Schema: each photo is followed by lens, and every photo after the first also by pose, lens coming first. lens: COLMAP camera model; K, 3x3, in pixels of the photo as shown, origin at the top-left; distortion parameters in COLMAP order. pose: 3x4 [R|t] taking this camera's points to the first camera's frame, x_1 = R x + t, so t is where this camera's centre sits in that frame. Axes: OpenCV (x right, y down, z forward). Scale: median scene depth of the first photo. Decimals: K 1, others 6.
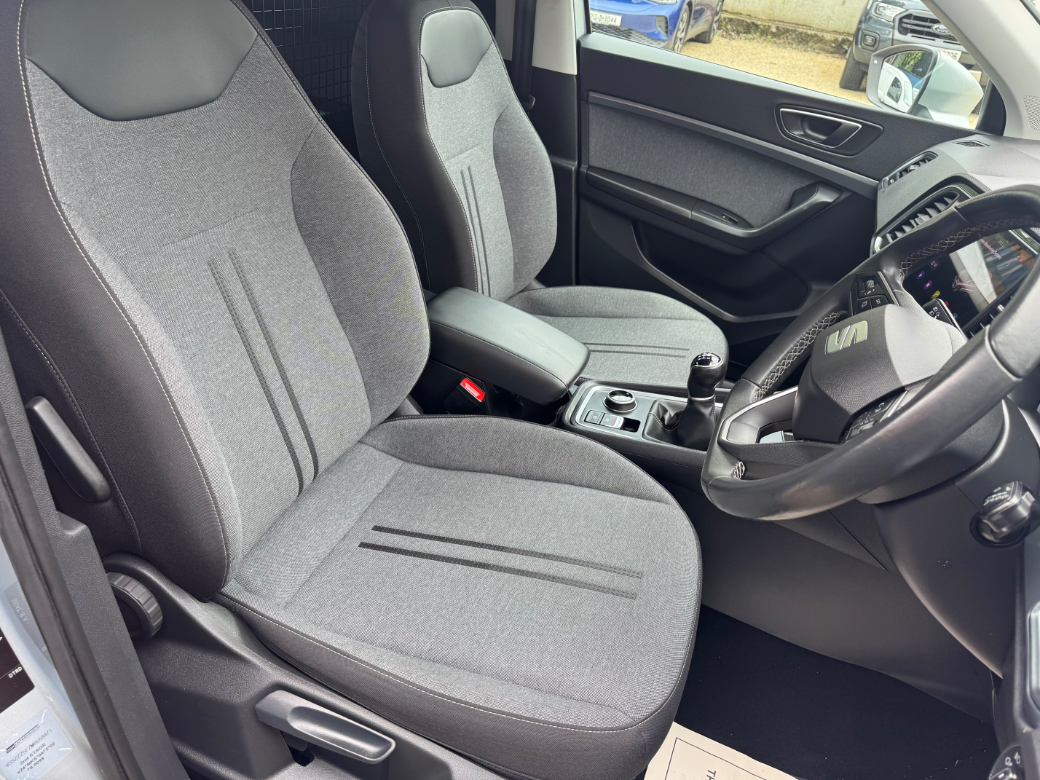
lens RADIAL K [[718.8, 0, 520.0], [0, 718.8, 390.0], [0, 0, 1]] dist [-0.002698, -0.001535]
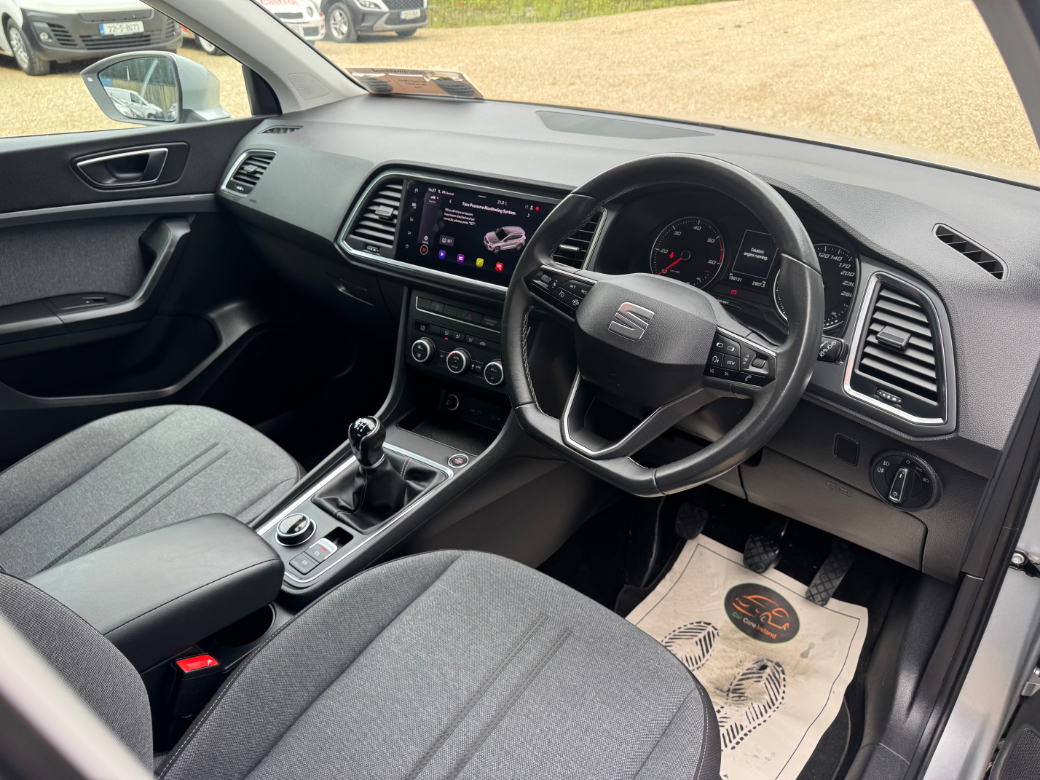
lens RADIAL K [[718.8, 0, 520.0], [0, 718.8, 390.0], [0, 0, 1]] dist [-0.002698, -0.001535]
pose [[0.359516, -0.581216, 0.730025, -0.223870], [0.541141, 0.767208, 0.344323, -0.199416], [-0.760207, 0.271256, 0.590344, 0.180197]]
